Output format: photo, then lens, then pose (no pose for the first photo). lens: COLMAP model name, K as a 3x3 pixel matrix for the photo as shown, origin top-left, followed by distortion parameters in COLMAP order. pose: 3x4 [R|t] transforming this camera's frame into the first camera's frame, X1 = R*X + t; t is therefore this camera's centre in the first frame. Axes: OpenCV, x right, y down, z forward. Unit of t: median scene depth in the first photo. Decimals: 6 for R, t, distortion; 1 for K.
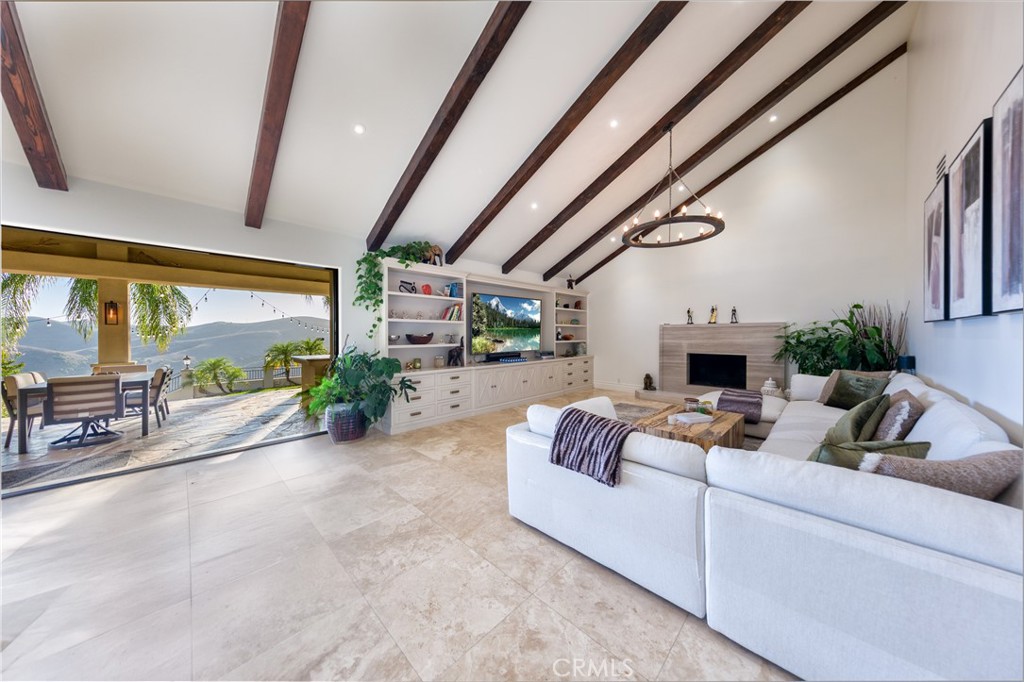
lens RADIAL K [[328.0, 0, 513.0], [0, 328.0, 335.7], [0, 0, 1]] dist [0.001065, -0.000023]
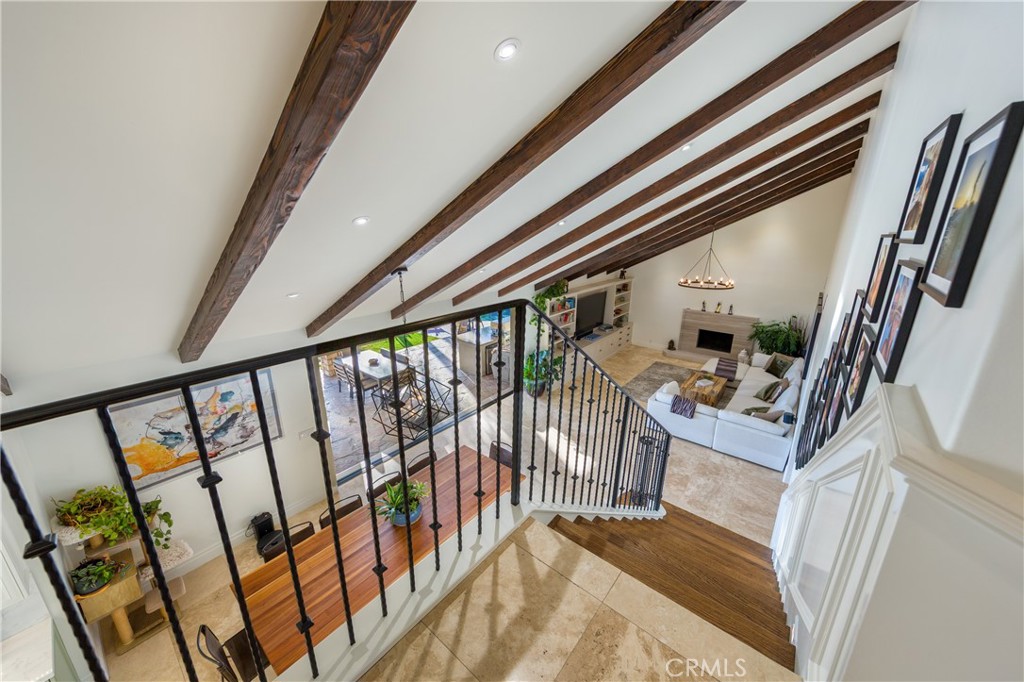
lens RADIAL K [[383.5, 0, 509.1], [0, 383.5, 340.8], [0, 0, 1]] dist [-0.000854, -0.000031]
pose [[0.995575, -0.024299, 0.090771, -0.612528], [-0.002554, 0.958634, 0.284629, -0.465006], [-0.093932, -0.283601, 0.954331, -0.773321]]
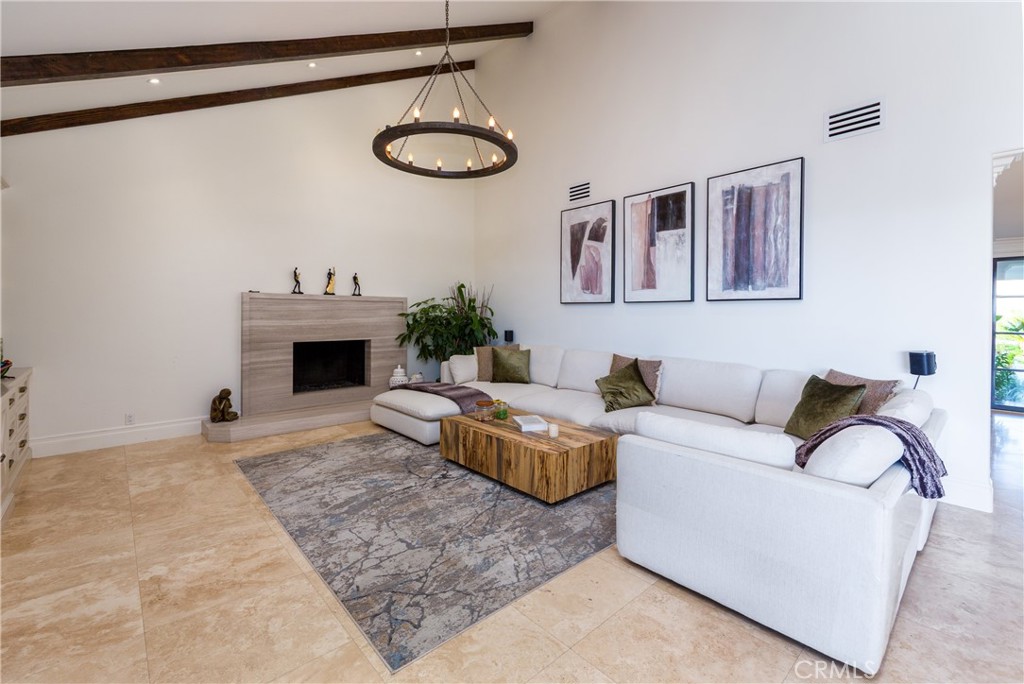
lens RADIAL K [[440.1, 0, 514.2], [0, 440.1, 316.9], [0, 0, 1]] dist [-0.000042, 0.000031]
pose [[0.044780, -0.008622, 0.998960, -0.284252], [0.000312, 0.999963, 0.008617, -0.000323], [-0.998997, -0.000074, 0.044781, 0.627279]]
